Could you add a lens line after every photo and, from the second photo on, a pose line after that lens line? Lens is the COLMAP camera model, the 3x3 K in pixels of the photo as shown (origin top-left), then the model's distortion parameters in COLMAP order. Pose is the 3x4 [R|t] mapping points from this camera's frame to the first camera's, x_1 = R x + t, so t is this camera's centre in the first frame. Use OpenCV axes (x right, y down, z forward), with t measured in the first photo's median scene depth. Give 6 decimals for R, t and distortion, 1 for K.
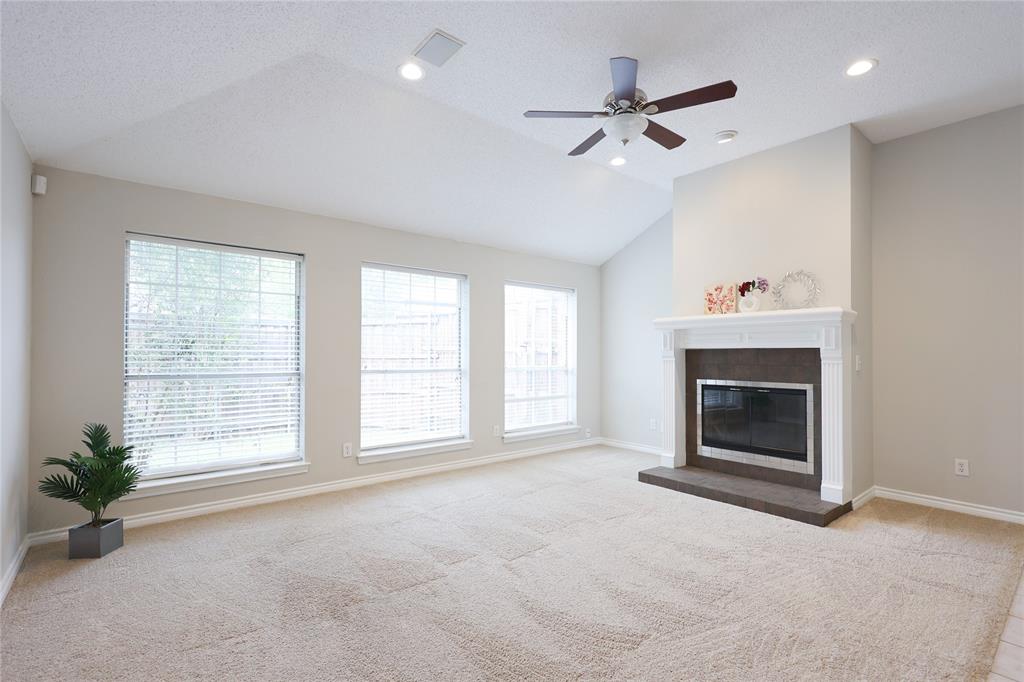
lens RADIAL K [[469.5, 0, 508.8], [0, 469.5, 348.4], [0, 0, 1]] dist [0.002391, 0.000470]
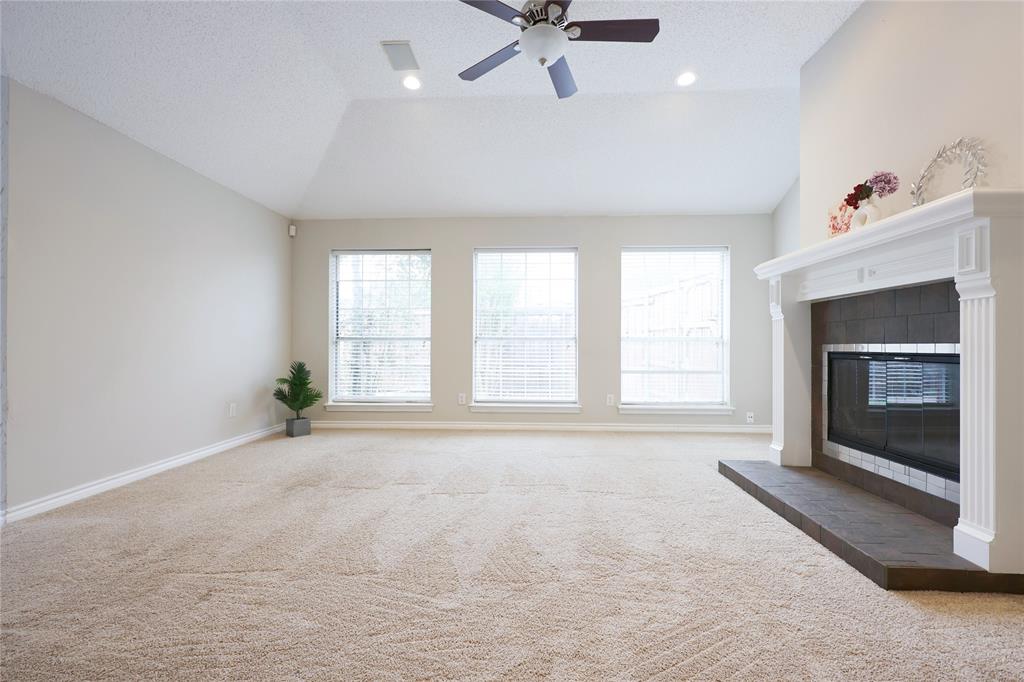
lens RADIAL K [[416.8, 0, 509.4], [0, 416.8, 342.2], [0, 0, 1]] dist [-0.002503, 0.000344]
pose [[0.746664, -0.004171, -0.665188, 0.479030], [0.007387, 0.999971, 0.002021, 0.059411], [0.665160, -0.006423, 0.746673, 0.242007]]
